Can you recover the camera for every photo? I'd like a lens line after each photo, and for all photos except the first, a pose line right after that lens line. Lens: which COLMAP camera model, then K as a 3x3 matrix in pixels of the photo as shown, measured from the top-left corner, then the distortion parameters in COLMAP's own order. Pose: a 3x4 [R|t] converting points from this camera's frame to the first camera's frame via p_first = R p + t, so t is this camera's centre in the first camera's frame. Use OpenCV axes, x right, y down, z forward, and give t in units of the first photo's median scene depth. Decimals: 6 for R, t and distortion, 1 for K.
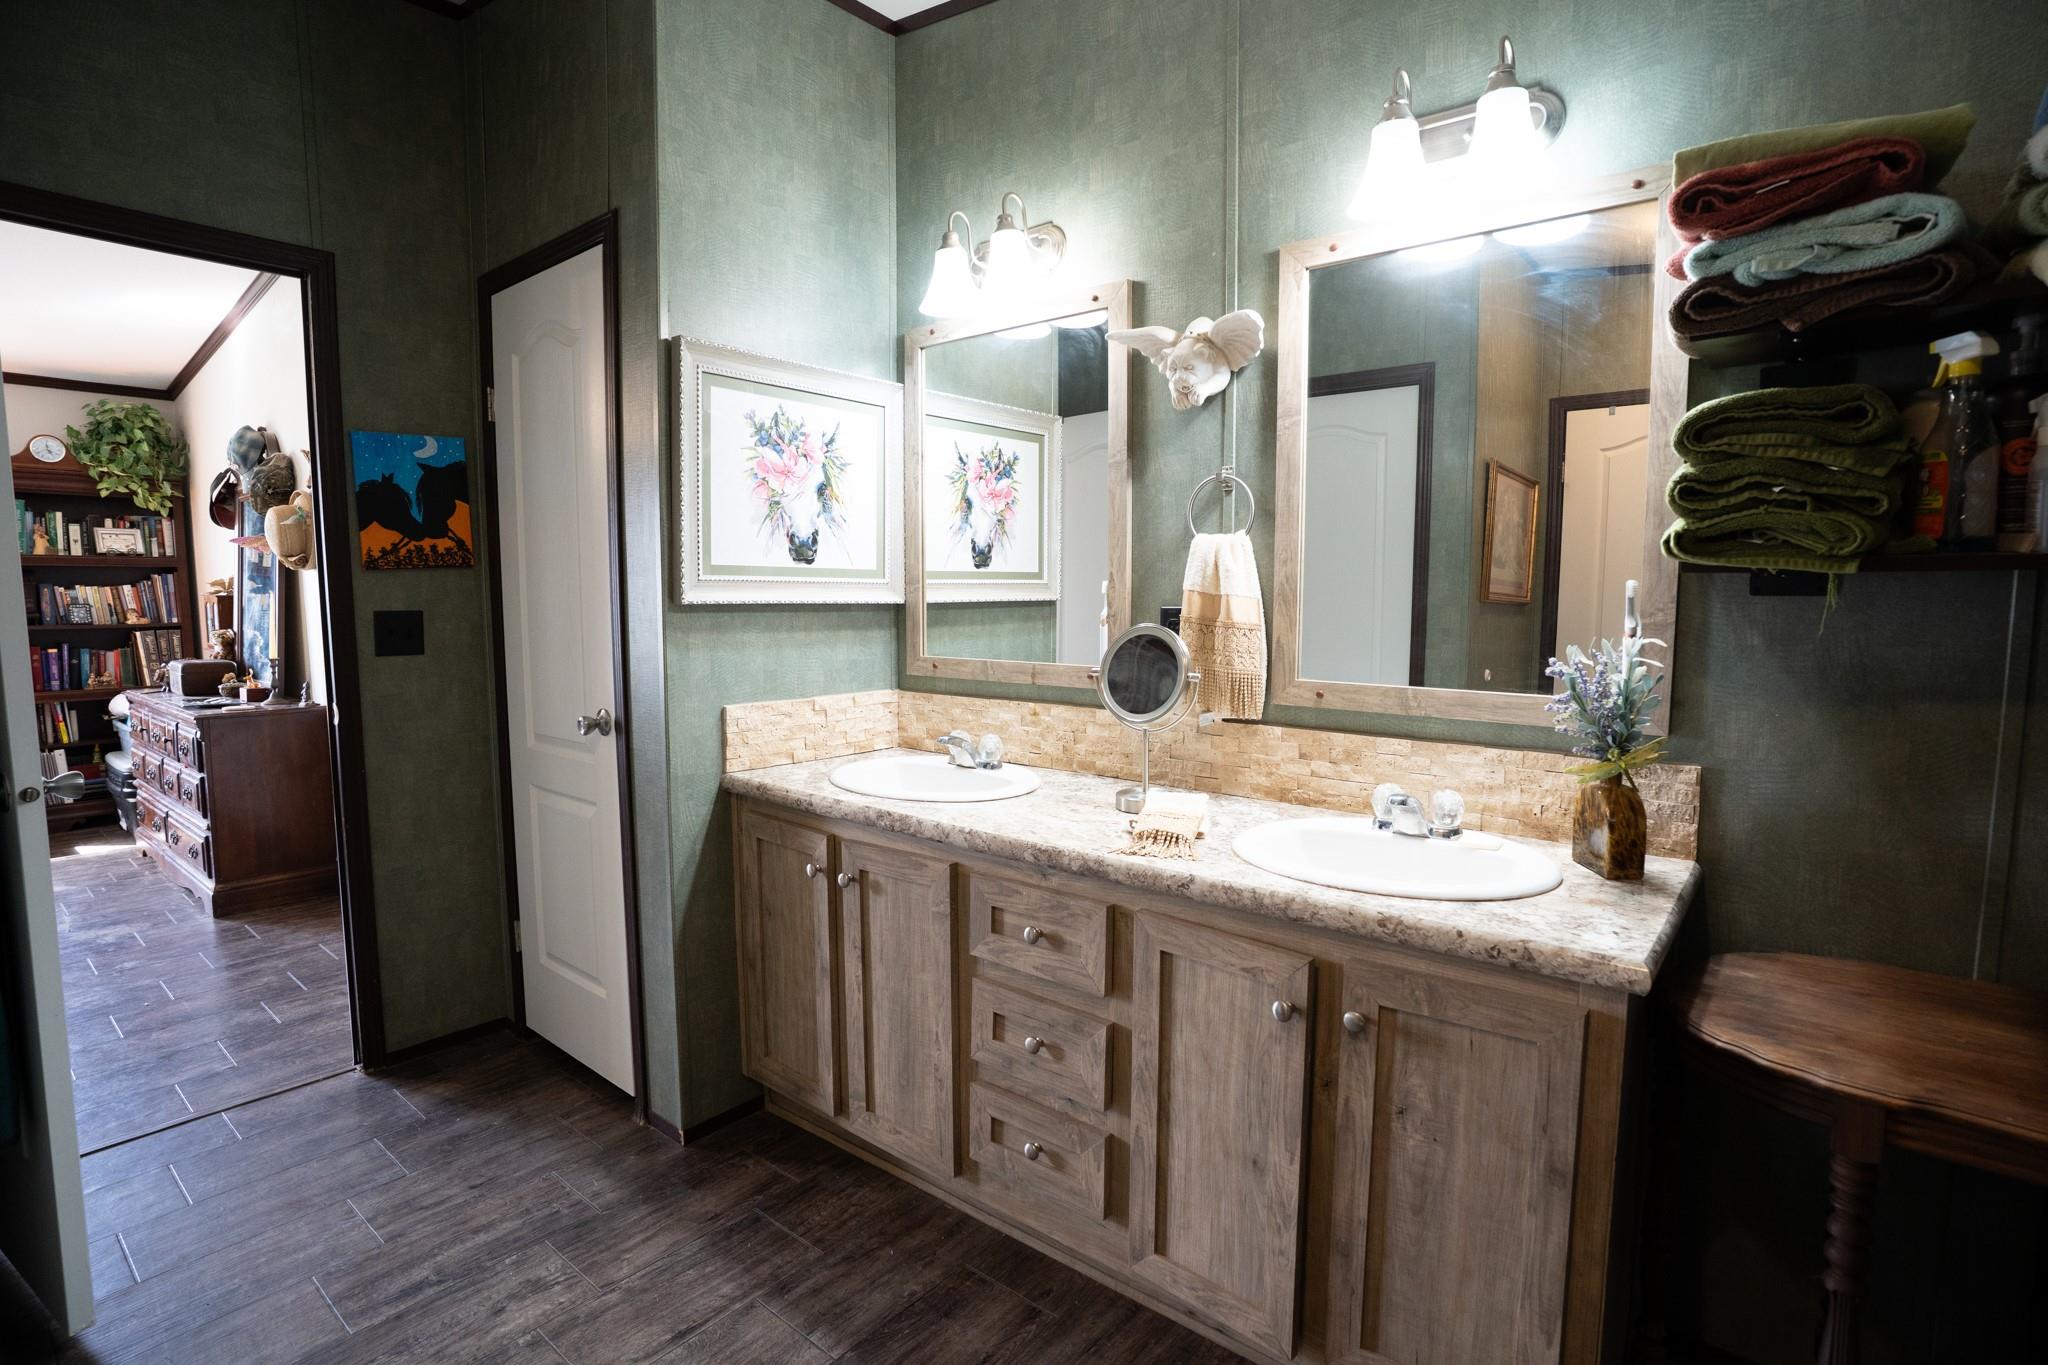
lens RADIAL K [[1005.6, 0, 1023.9], [0, 1005.6, 688.0], [0, 0, 1]] dist [-0.080462, 0.033195]
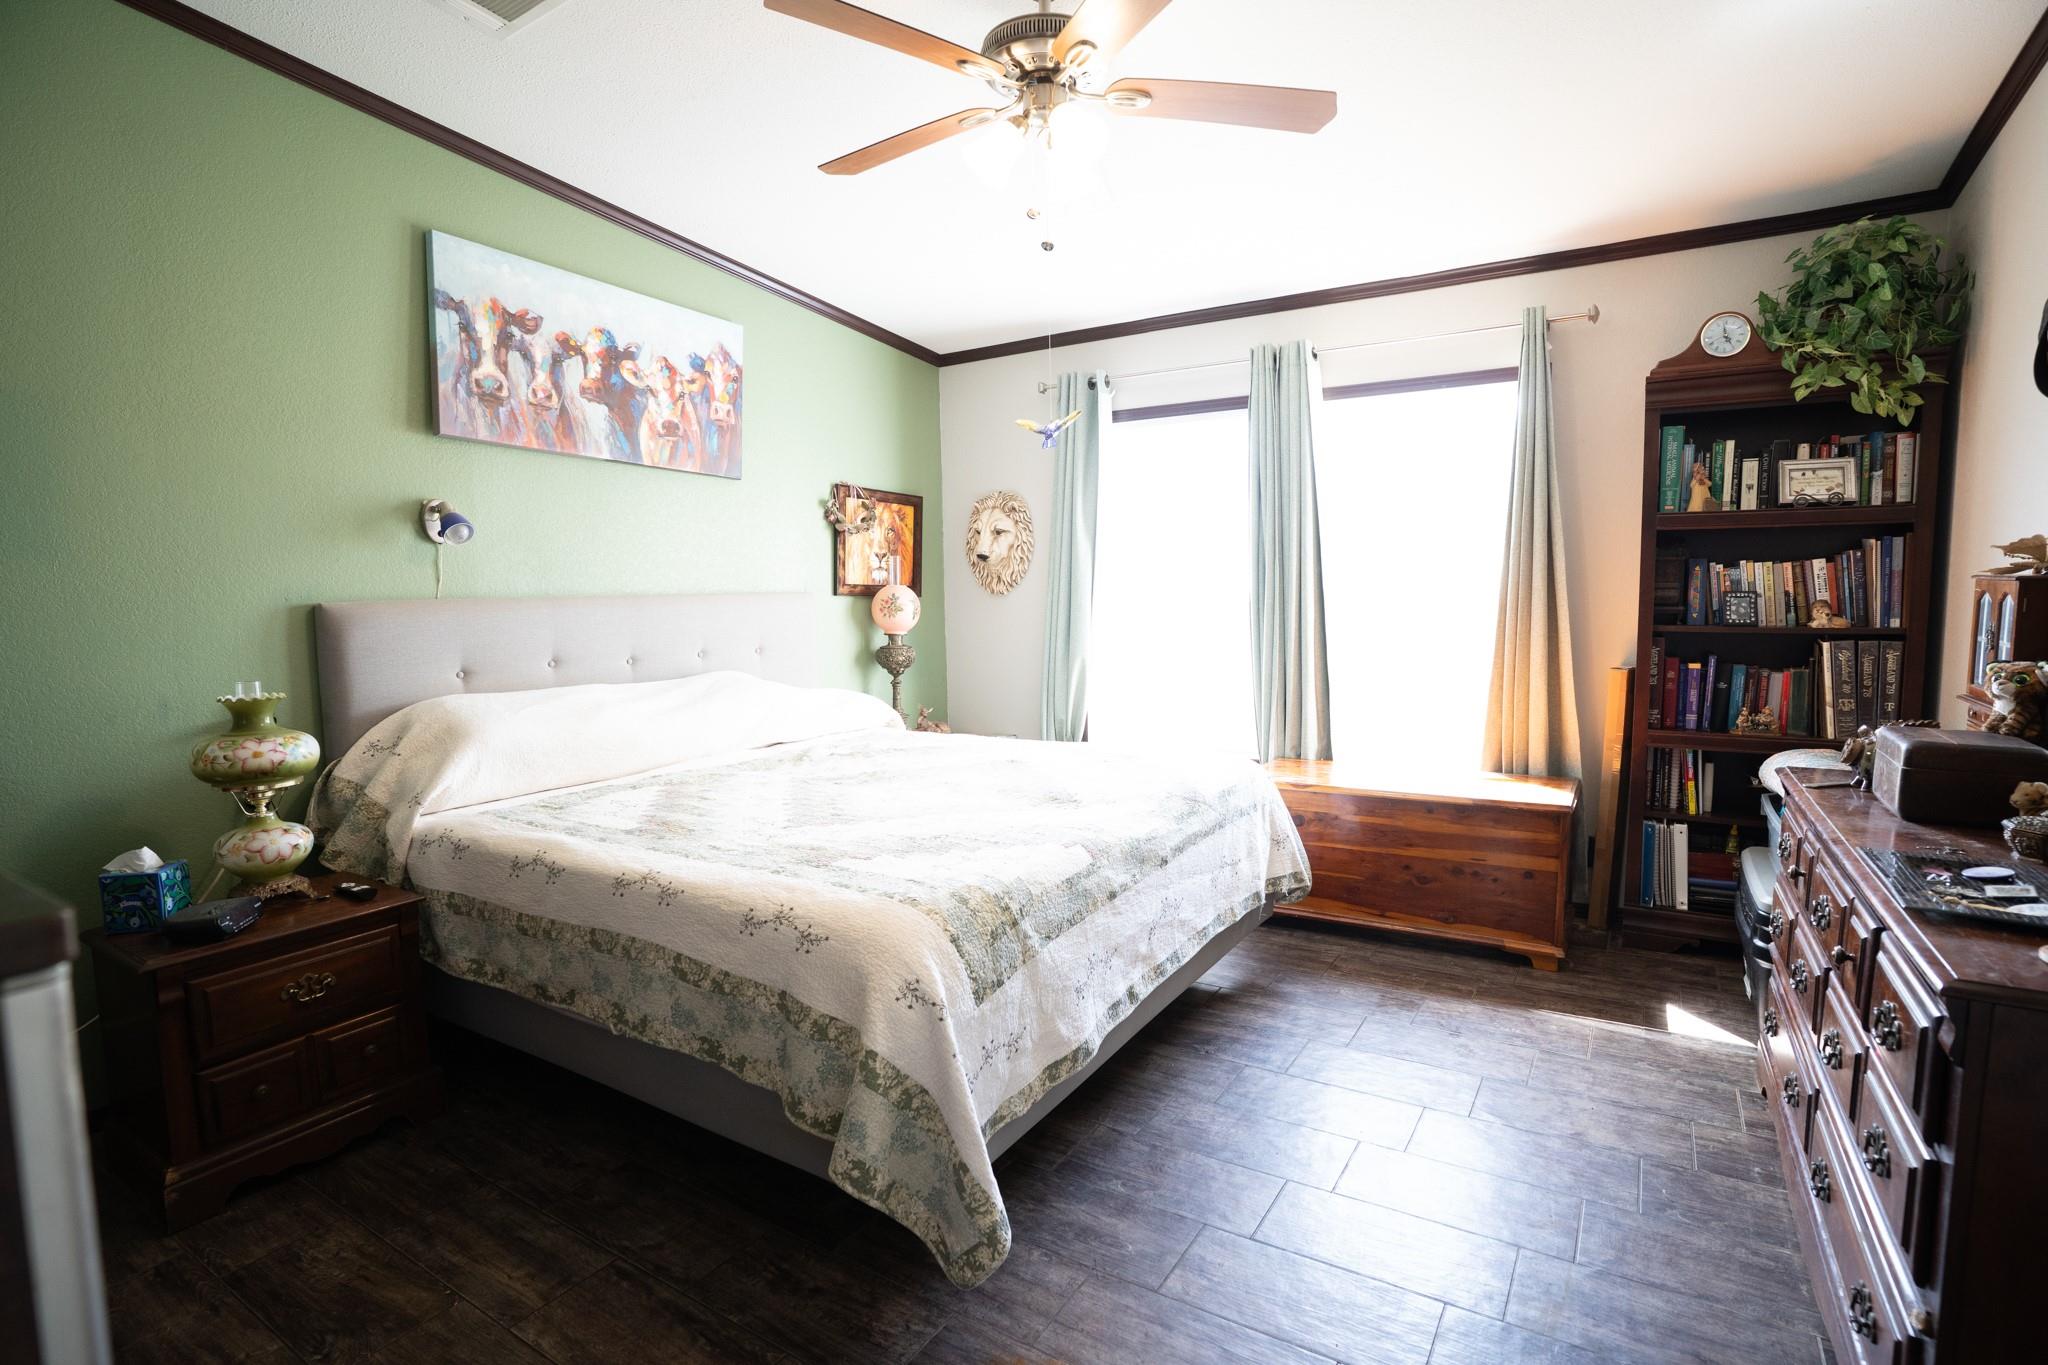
lens RADIAL K [[1005.6, 0, 1023.9], [0, 1005.6, 688.0], [0, 0, 1]] dist [-0.080462, 0.033195]
pose [[0.126742, 0.099813, -0.986901, -0.433290], [-0.080392, 0.992685, 0.090074, -0.046047], [0.988673, 0.067923, 0.133839, 0.475077]]
